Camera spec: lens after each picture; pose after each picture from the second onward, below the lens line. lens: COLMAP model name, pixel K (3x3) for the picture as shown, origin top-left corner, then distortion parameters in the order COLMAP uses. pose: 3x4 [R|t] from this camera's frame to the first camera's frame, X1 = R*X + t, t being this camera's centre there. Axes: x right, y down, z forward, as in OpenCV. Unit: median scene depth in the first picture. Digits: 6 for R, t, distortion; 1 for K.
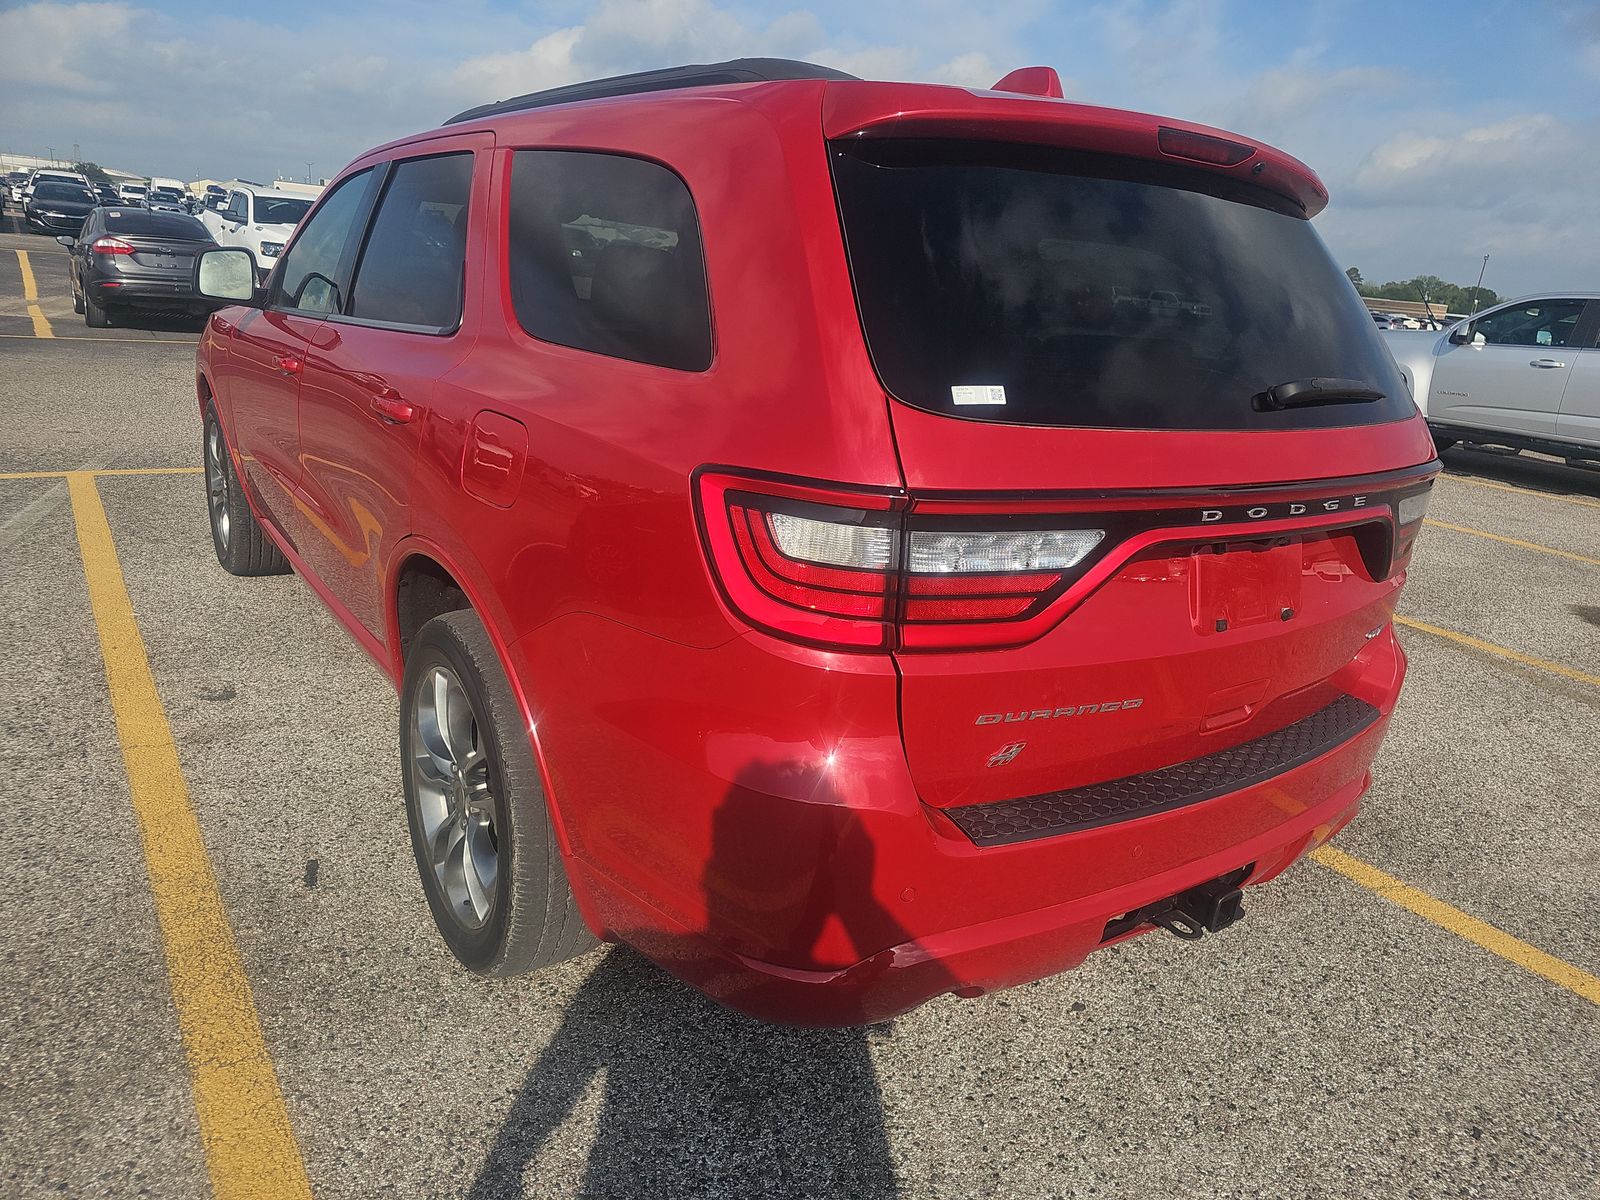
lens RADIAL K [[1016.2, 0, 798.8], [0, 1016.2, 609.8], [0, 0, 1]] dist [0.044142, -0.037035]
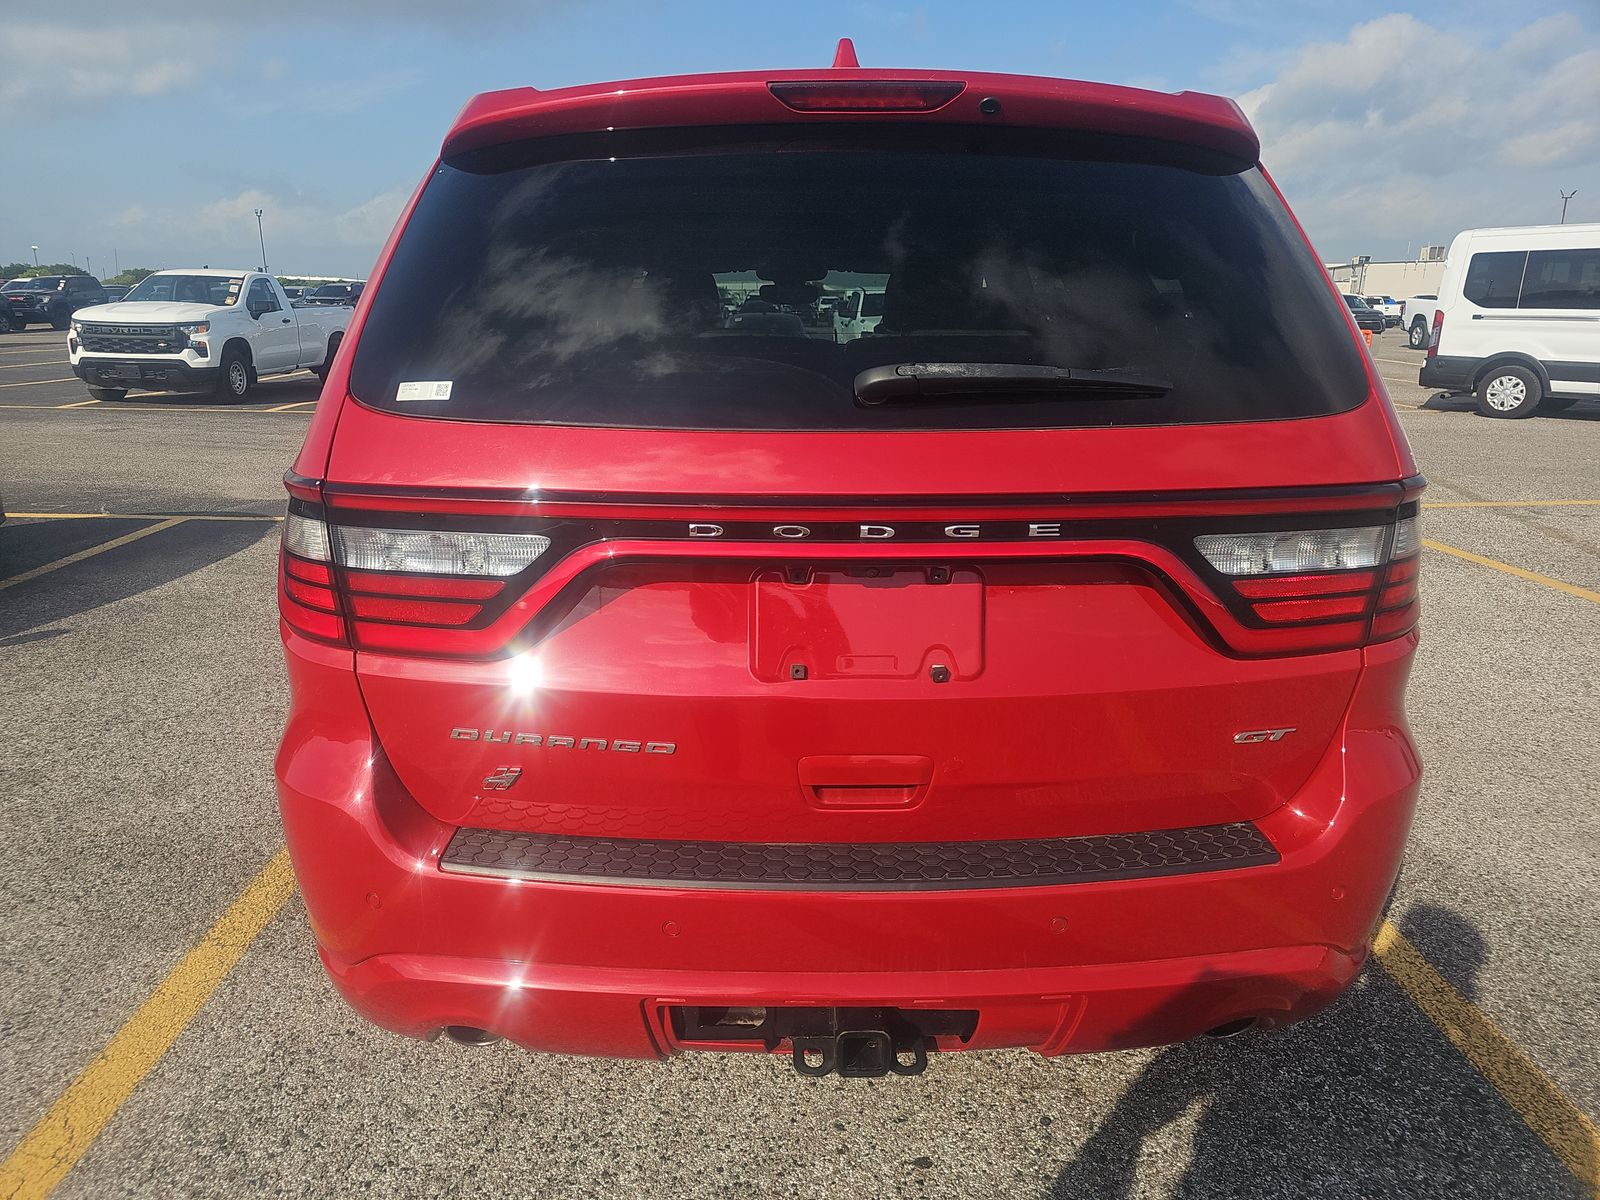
lens RADIAL K [[1024.2, 0, 800.0], [0, 1024.2, 600.0], [0, 0, 1]] dist [0.046687, -0.042881]
pose [[0.835025, 0.067283, -0.546082, 0.867704], [-0.107183, 0.993373, -0.041502, -0.008563], [0.539671, 0.093186, 0.836703, 0.328788]]
